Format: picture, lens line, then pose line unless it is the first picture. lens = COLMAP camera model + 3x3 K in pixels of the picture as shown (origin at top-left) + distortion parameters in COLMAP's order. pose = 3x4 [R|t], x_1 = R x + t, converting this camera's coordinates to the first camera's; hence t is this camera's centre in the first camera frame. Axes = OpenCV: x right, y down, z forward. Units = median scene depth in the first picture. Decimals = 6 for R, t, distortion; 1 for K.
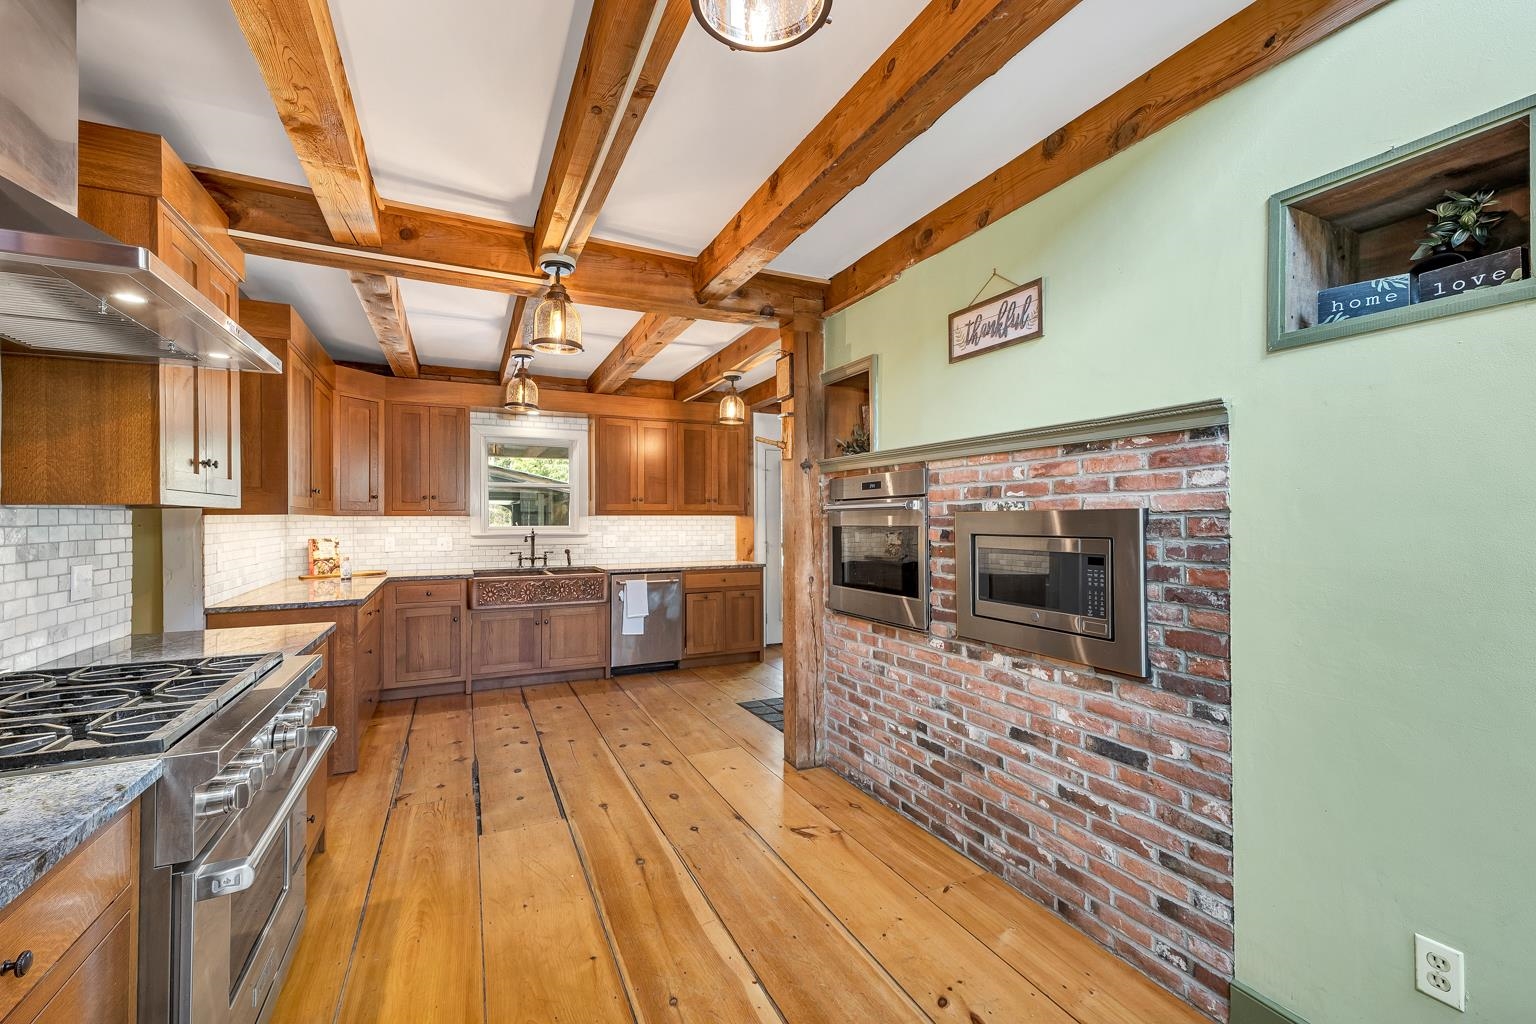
lens RADIAL K [[666.7, 0, 768.0], [0, 666.7, 512.0], [0, 0, 1]] dist [-0.018755, 0.000116]
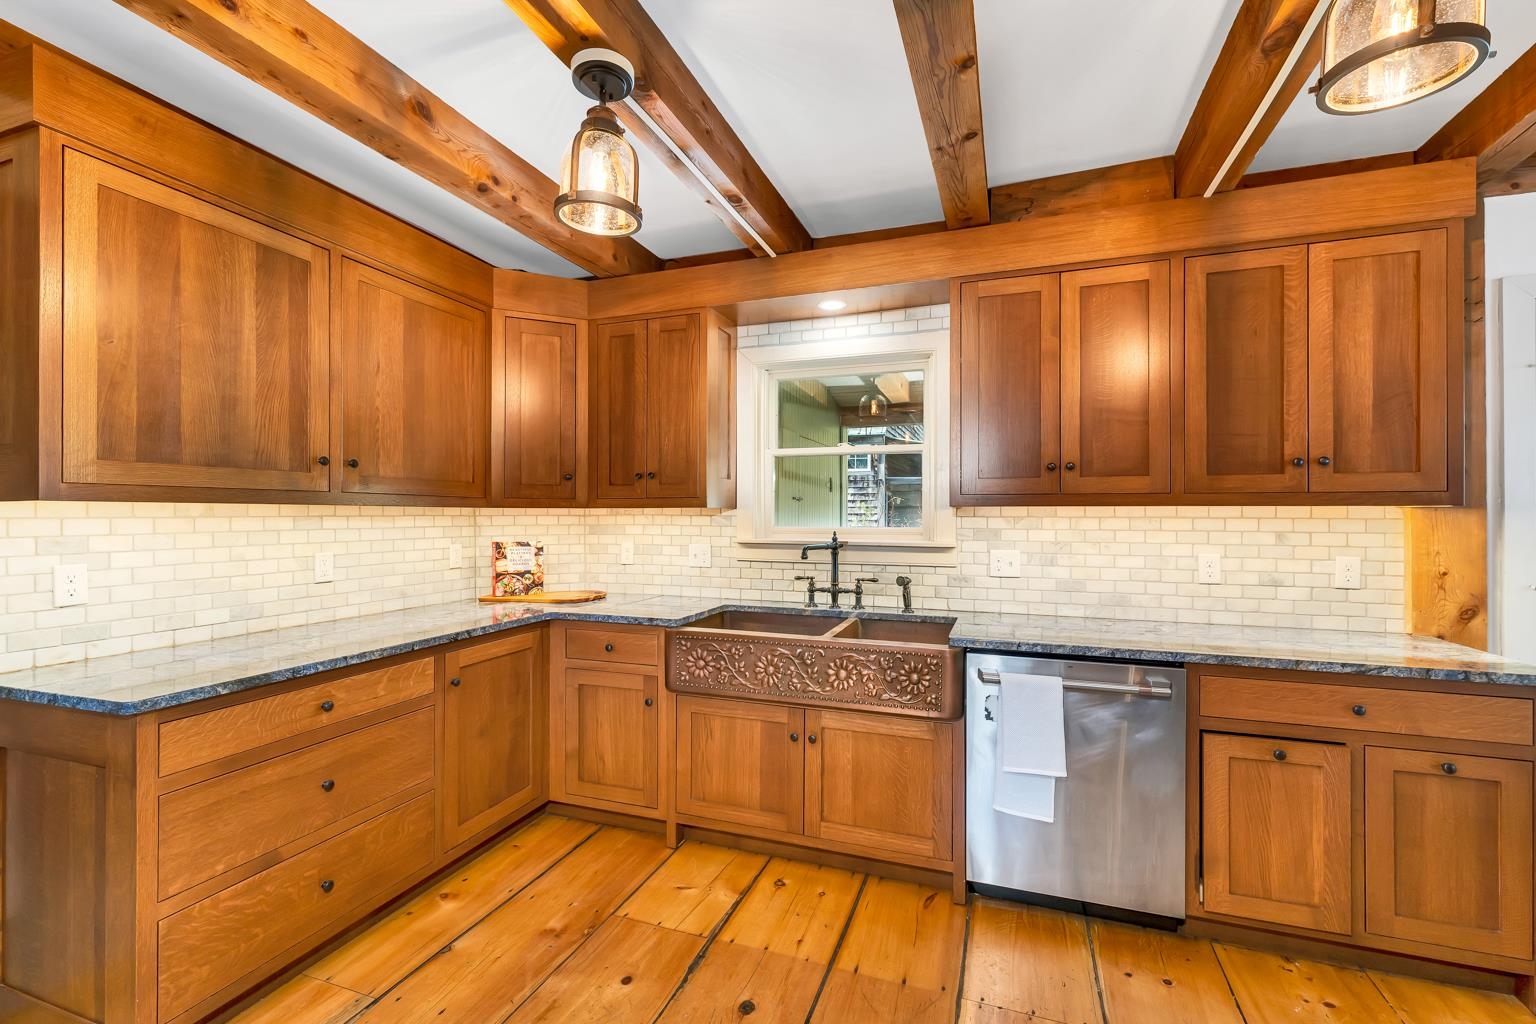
lens RADIAL K [[640.3, 0, 733.5], [0, 640.3, 512.6], [0, 0, 1]] dist [0.003697, 0.000312]
pose [[0.663628, 0.001355, -0.748062, -0.039869], [0.003591, 0.999981, 0.004998, 0.007671], [0.748054, -0.006003, 0.663610, 0.676935]]
